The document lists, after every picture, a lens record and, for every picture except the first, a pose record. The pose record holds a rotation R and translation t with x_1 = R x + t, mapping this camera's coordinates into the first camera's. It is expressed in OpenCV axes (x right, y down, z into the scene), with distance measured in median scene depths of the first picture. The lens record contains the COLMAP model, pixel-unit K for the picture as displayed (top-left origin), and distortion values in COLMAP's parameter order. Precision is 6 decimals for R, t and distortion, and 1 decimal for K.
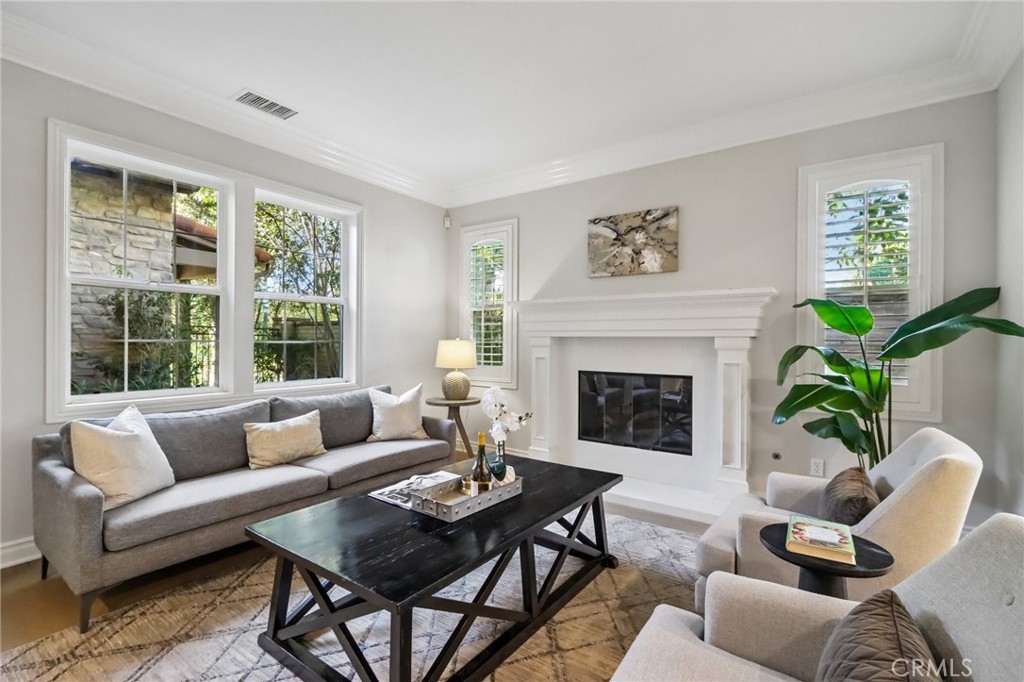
lens RADIAL K [[468.8, 0, 506.8], [0, 468.8, 339.5], [0, 0, 1]] dist [0.000286, -0.000252]
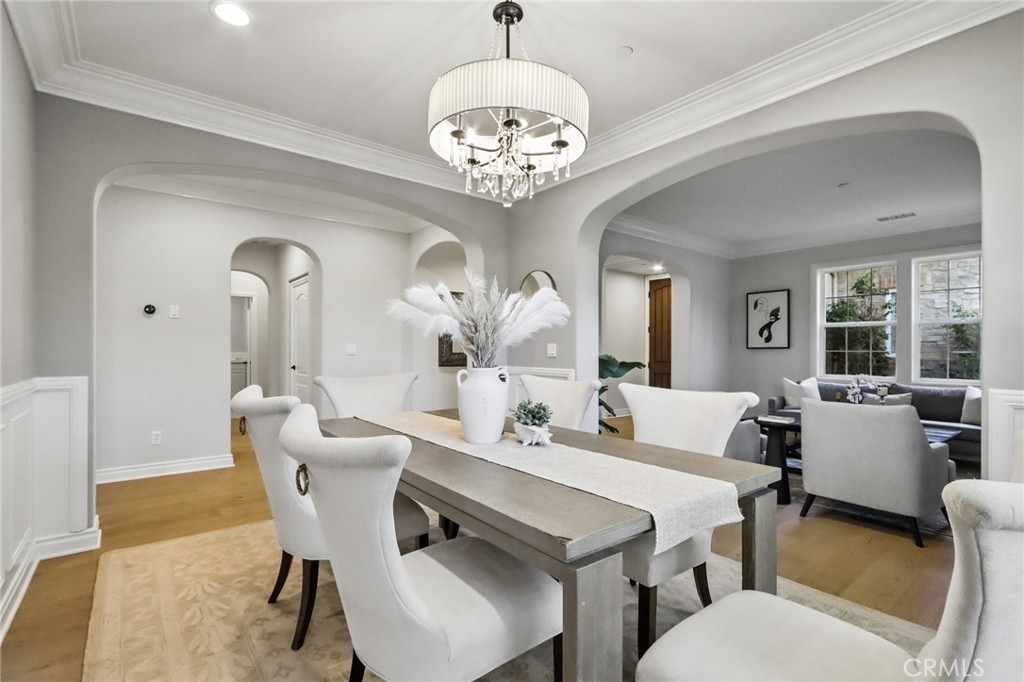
lens RADIAL K [[474.7, 0, 508.9], [0, 474.7, 349.0], [0, 0, 1]] dist [-0.002696, -0.000550]
pose [[-0.271306, -0.006404, -0.962472, 1.313450], [-0.002575, 0.999979, -0.005928, 0.007116], [0.962490, 0.000870, -0.271316, 0.076962]]
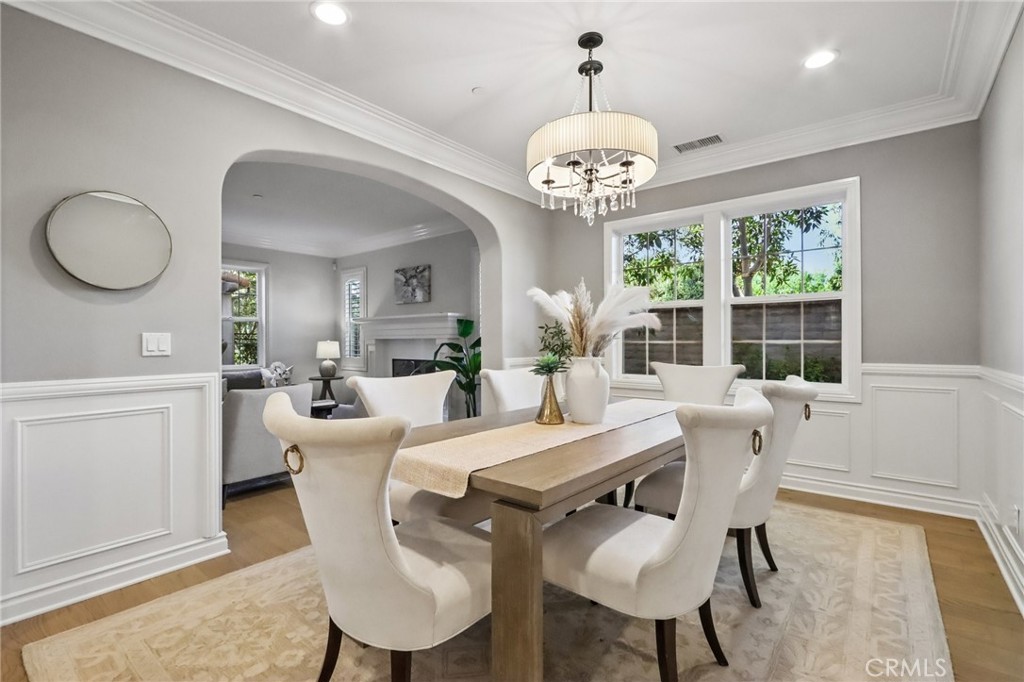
lens RADIAL K [[468.8, 0, 506.8], [0, 468.8, 339.5], [0, 0, 1]] dist [0.000286, -0.000252]
pose [[0.997856, -0.013592, -0.064027, 0.732712], [0.013652, 0.999907, 0.000503, 0.001016], [0.064014, -0.001376, 0.997948, -0.716486]]
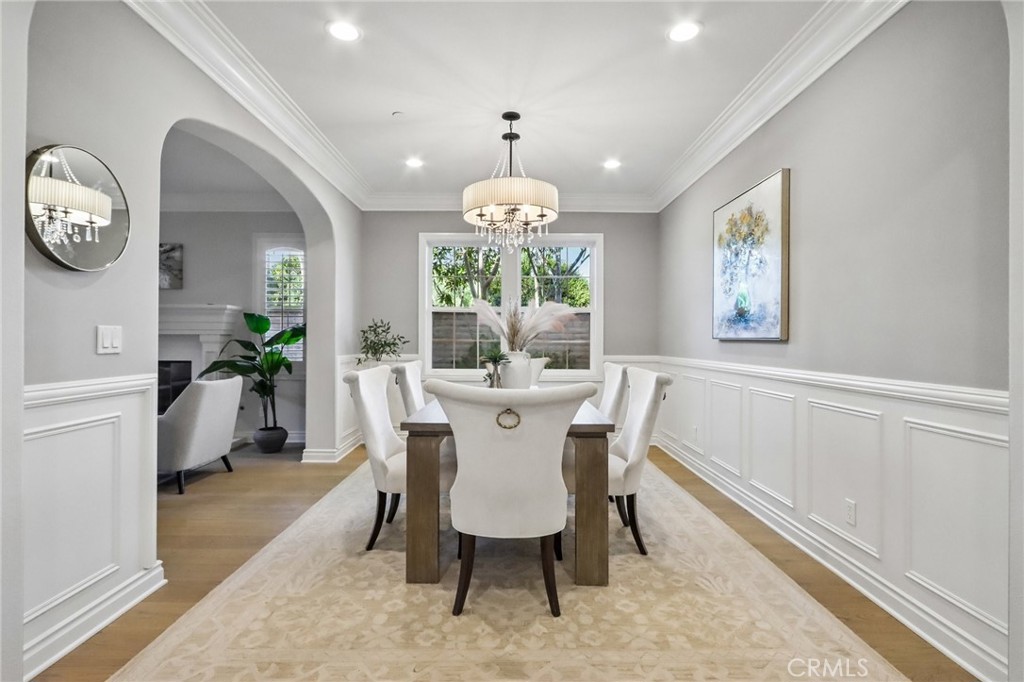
lens RADIAL K [[505.6, 0, 509.6], [0, 505.6, 336.8], [0, 0, 1]] dist [-0.001423, 0.000082]
pose [[0.812054, -0.001852, 0.583580, 0.264065], [-0.000283, 0.999994, 0.003568, -0.003685], [-0.583583, -0.003063, 0.812048, -0.823559]]
